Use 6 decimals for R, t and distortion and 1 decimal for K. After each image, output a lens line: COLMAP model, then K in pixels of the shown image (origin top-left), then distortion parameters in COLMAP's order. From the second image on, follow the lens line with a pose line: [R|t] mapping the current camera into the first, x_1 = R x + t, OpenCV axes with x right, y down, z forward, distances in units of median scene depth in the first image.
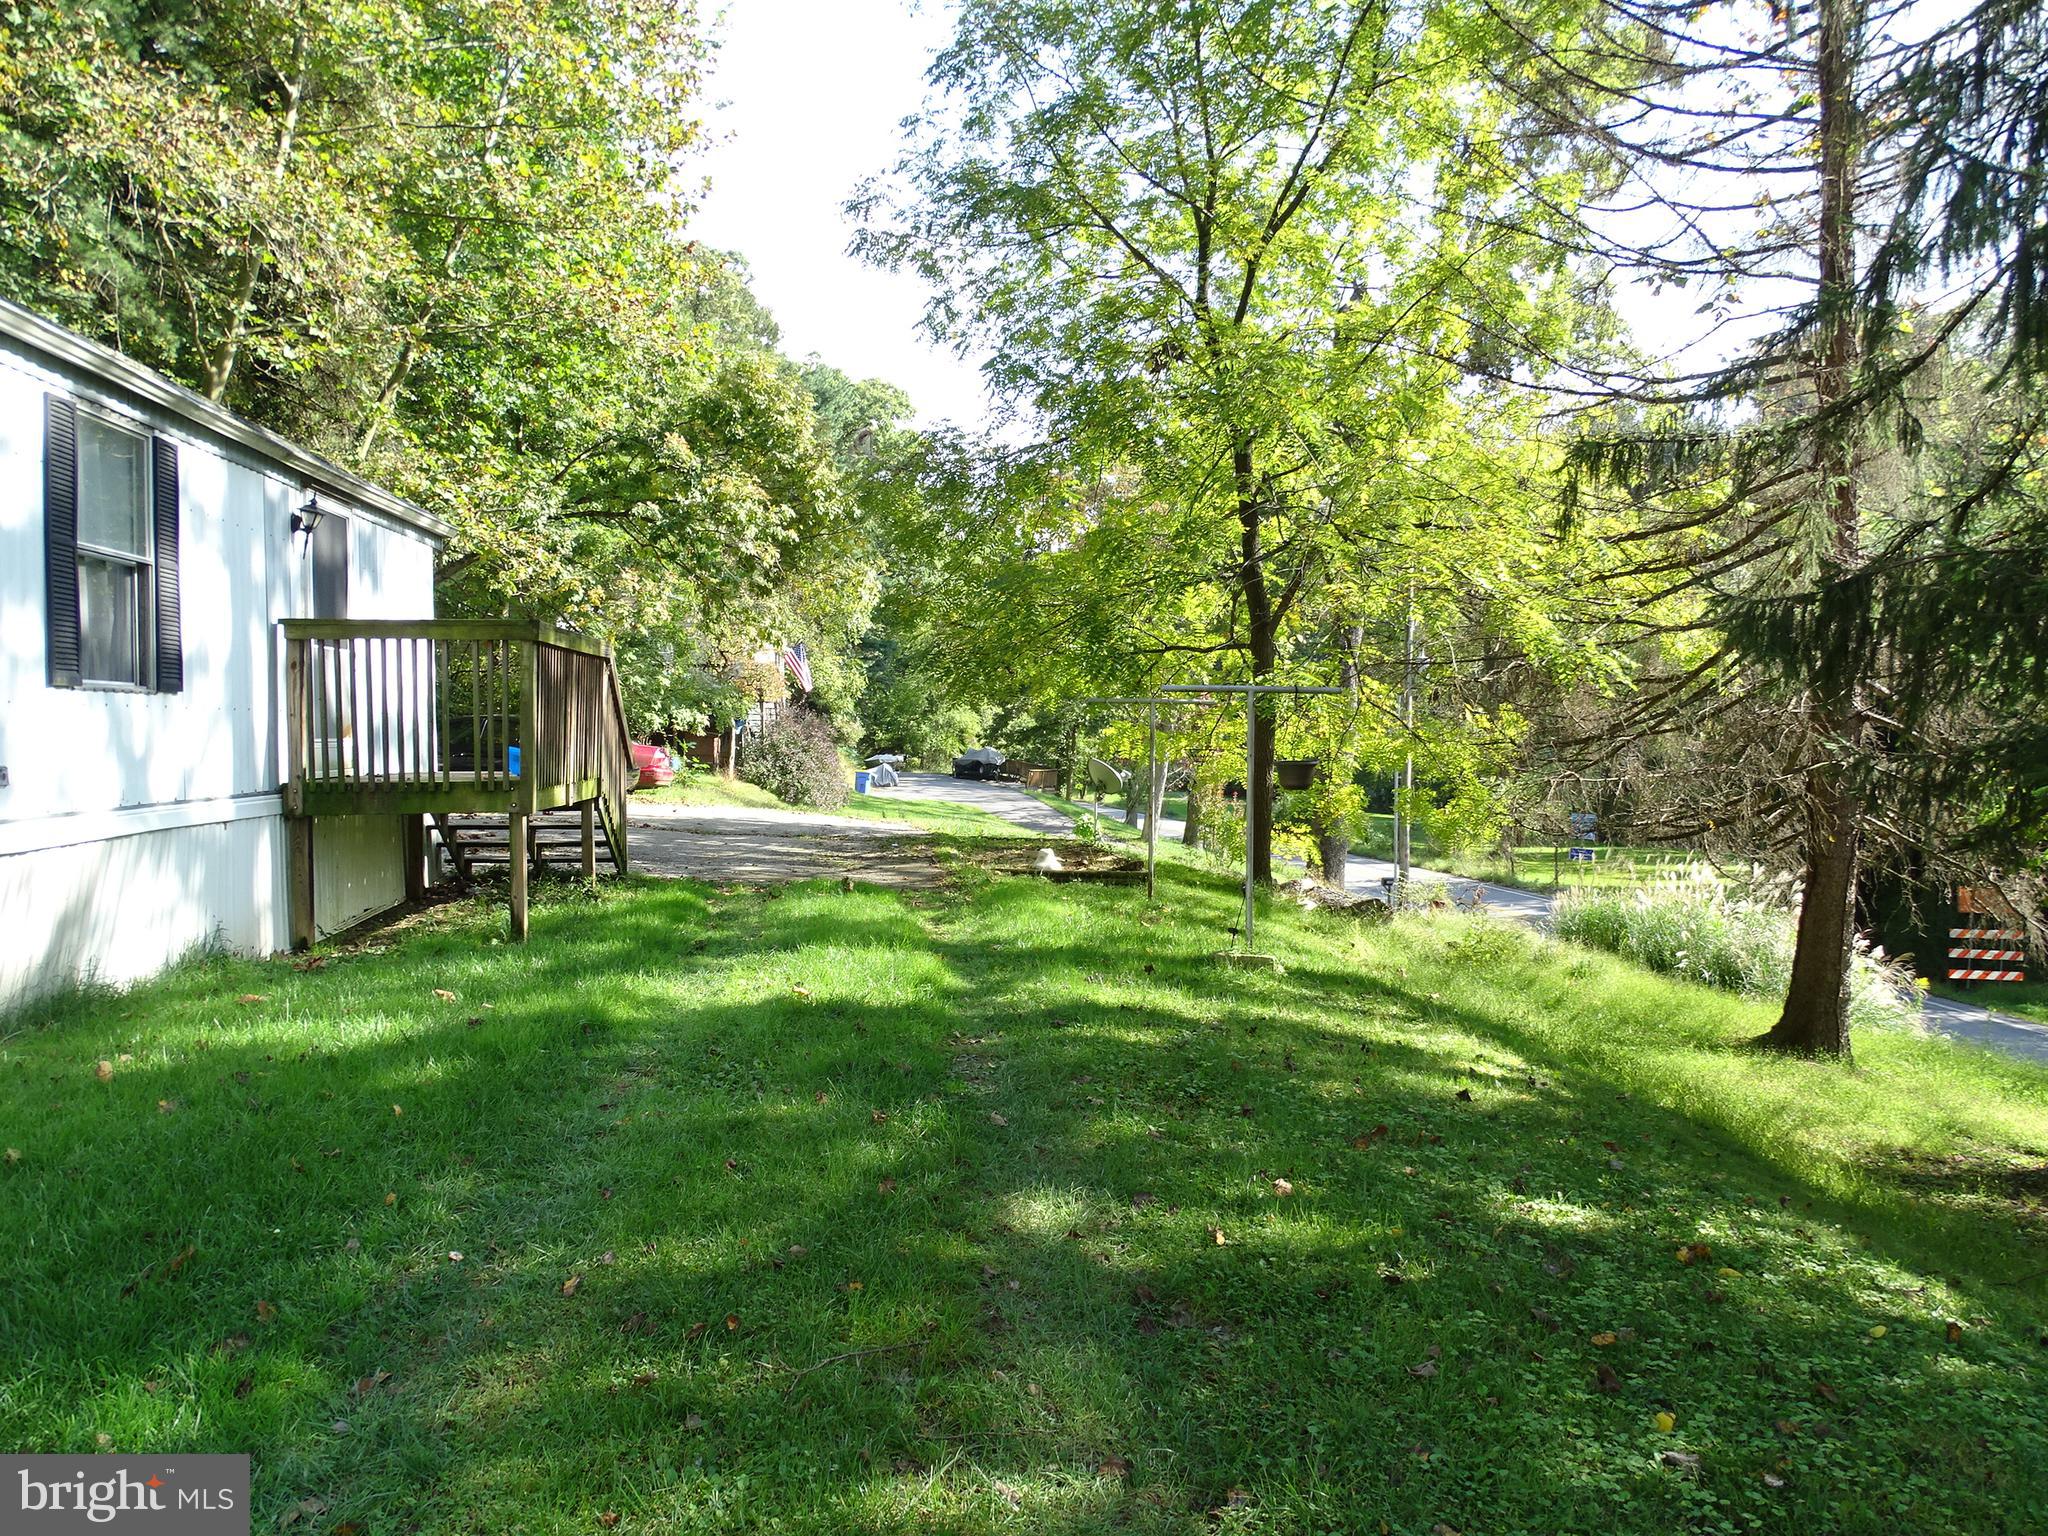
lens RADIAL K [[1463.9, 0, 1023.5], [0, 1463.9, 751.6], [0, 0, 1]] dist [0.004583, -0.005101]
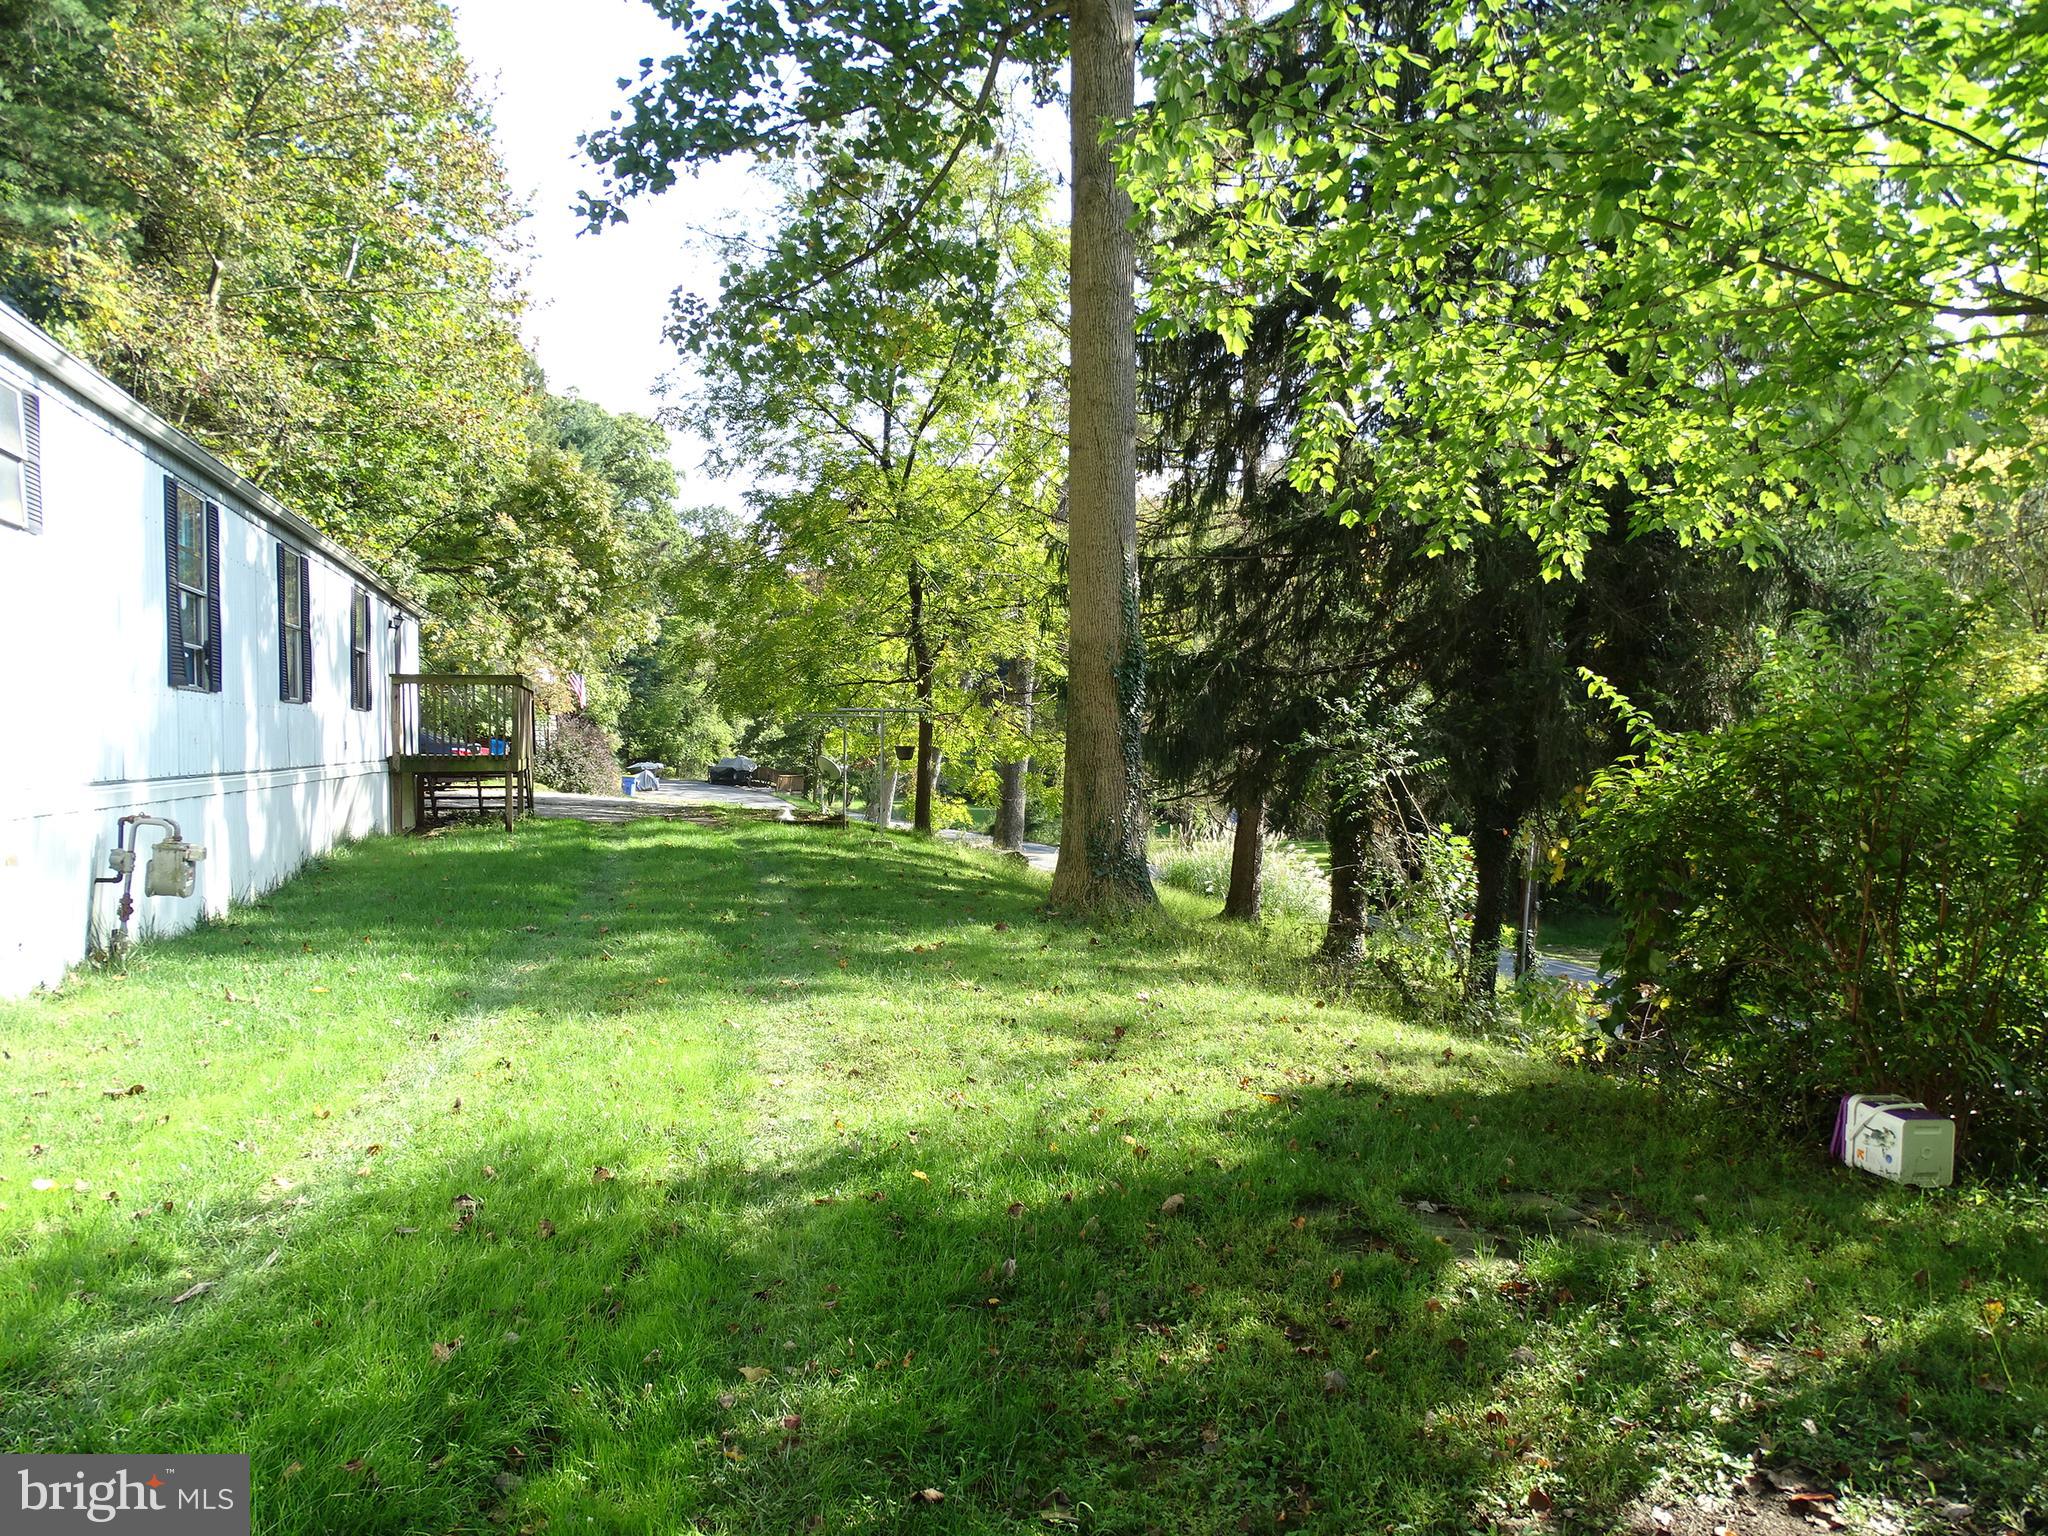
lens RADIAL K [[1463.9, 0, 1023.5], [0, 1463.9, 751.6], [0, 0, 1]] dist [0.004583, -0.005101]
pose [[0.985888, -0.003832, 0.167361, 0.003182], [0.005260, 0.999953, -0.008088, 0.011785], [-0.167322, 0.008854, 0.985863, -0.377435]]
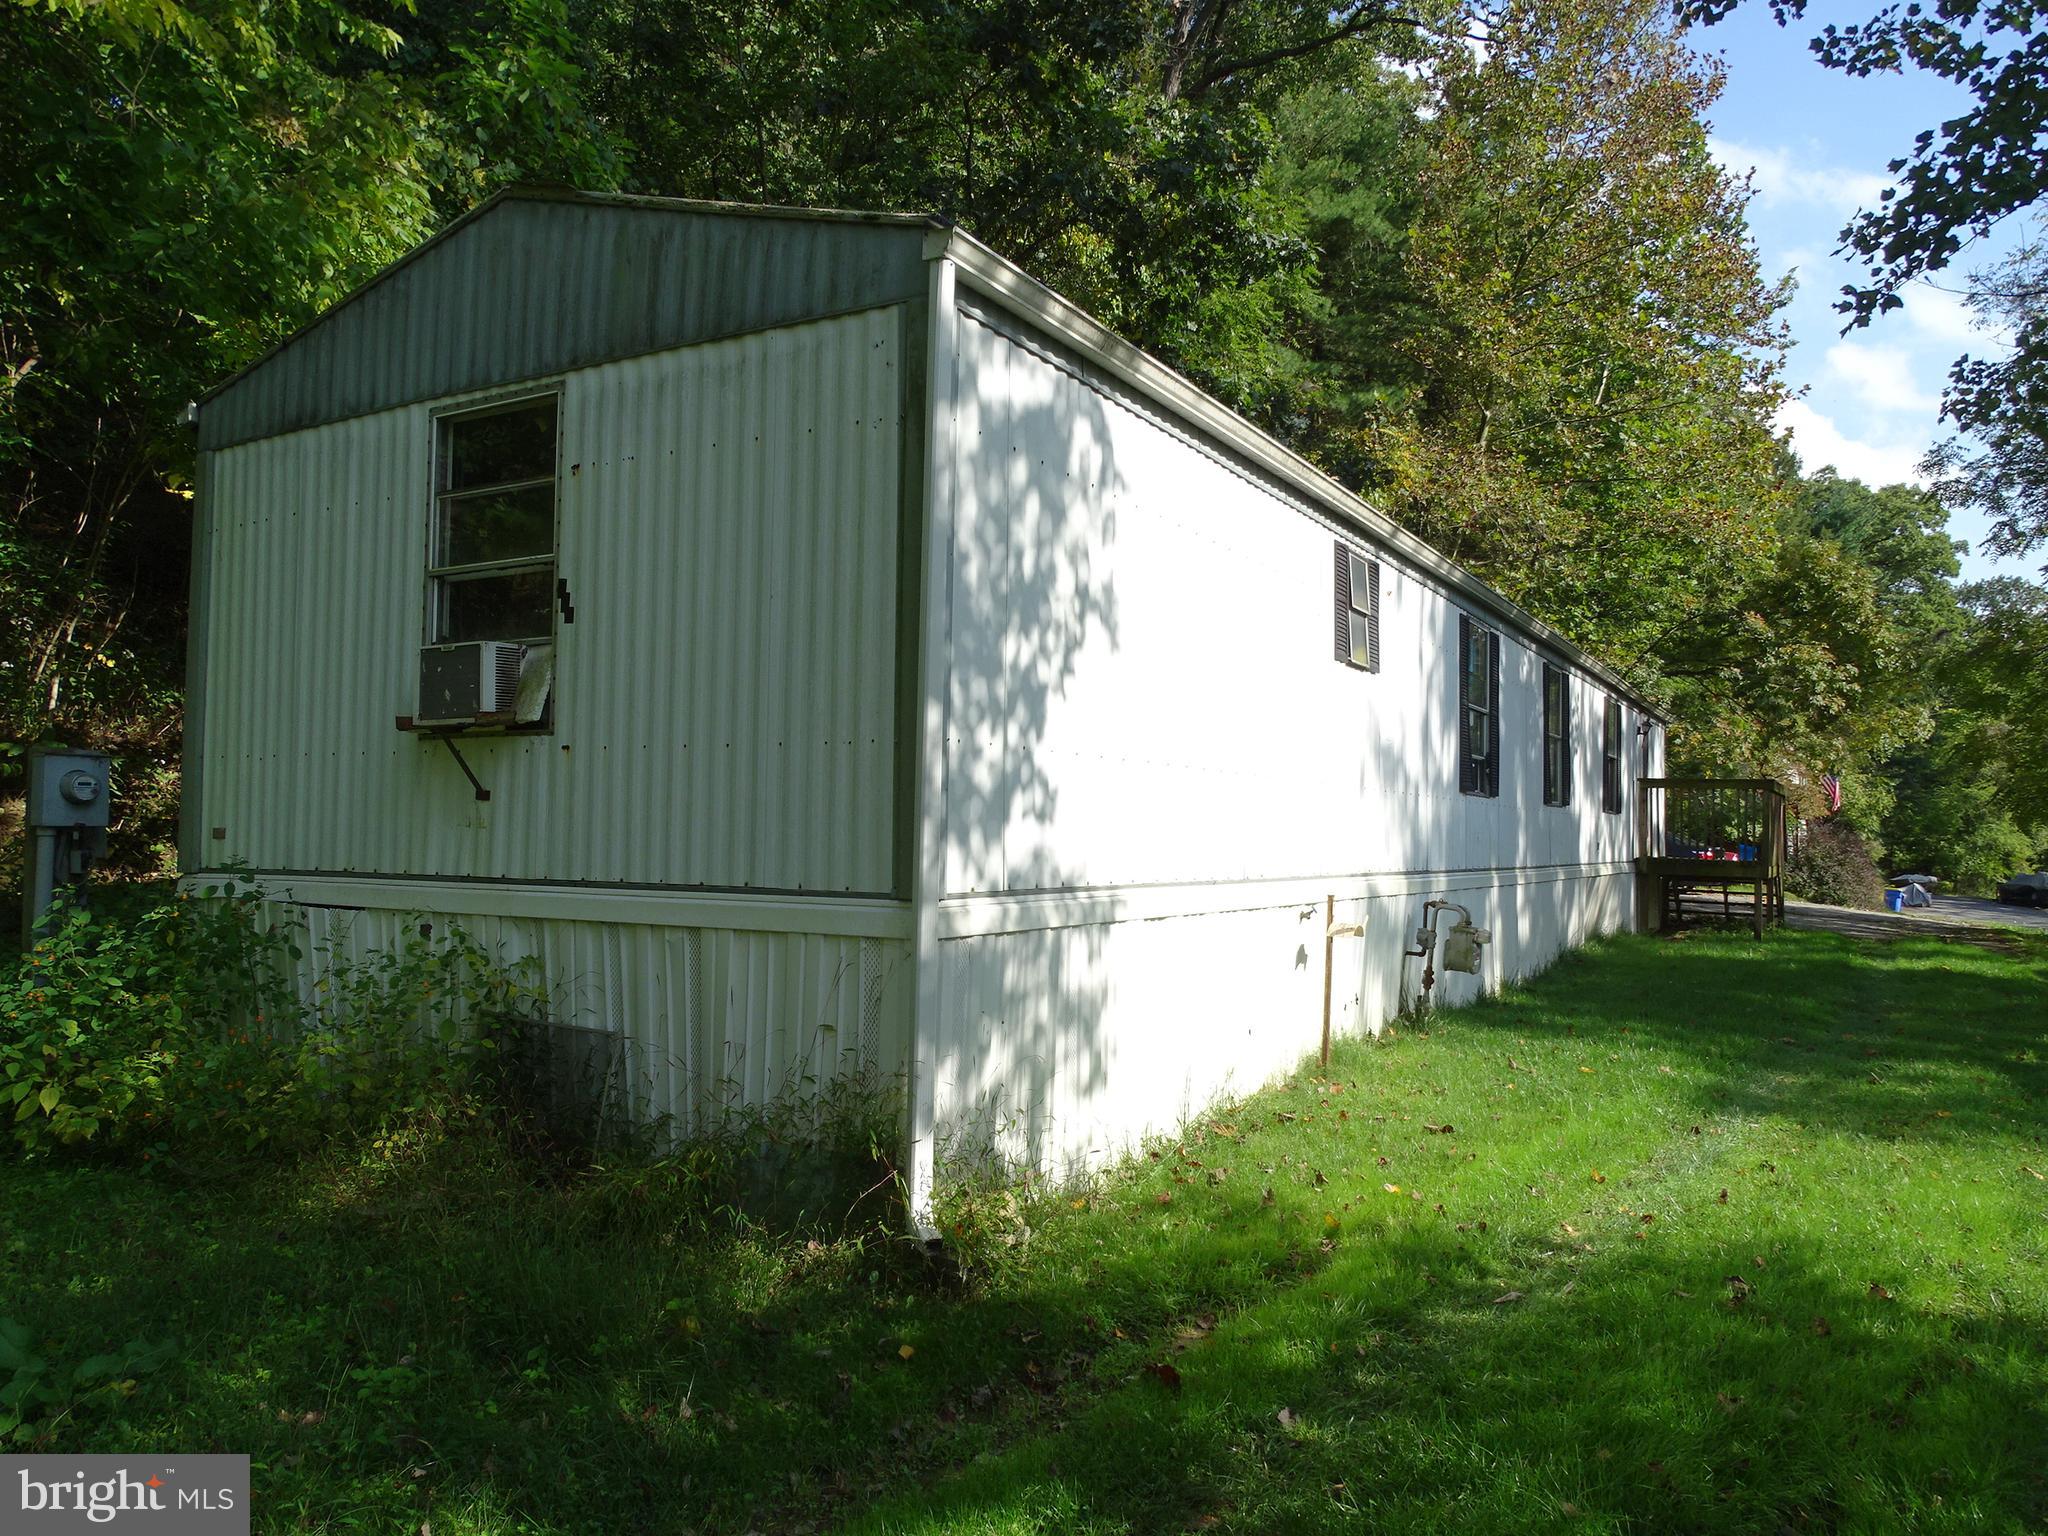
lens RADIAL K [[1463.9, 0, 1023.5], [0, 1463.9, 751.6], [0, 0, 1]] dist [0.004583, -0.005101]
pose [[0.808107, -0.006755, -0.588997, 0.003502], [-0.037539, 0.997311, -0.062941, 0.011297], [0.587838, 0.072973, 0.805681, -0.402409]]
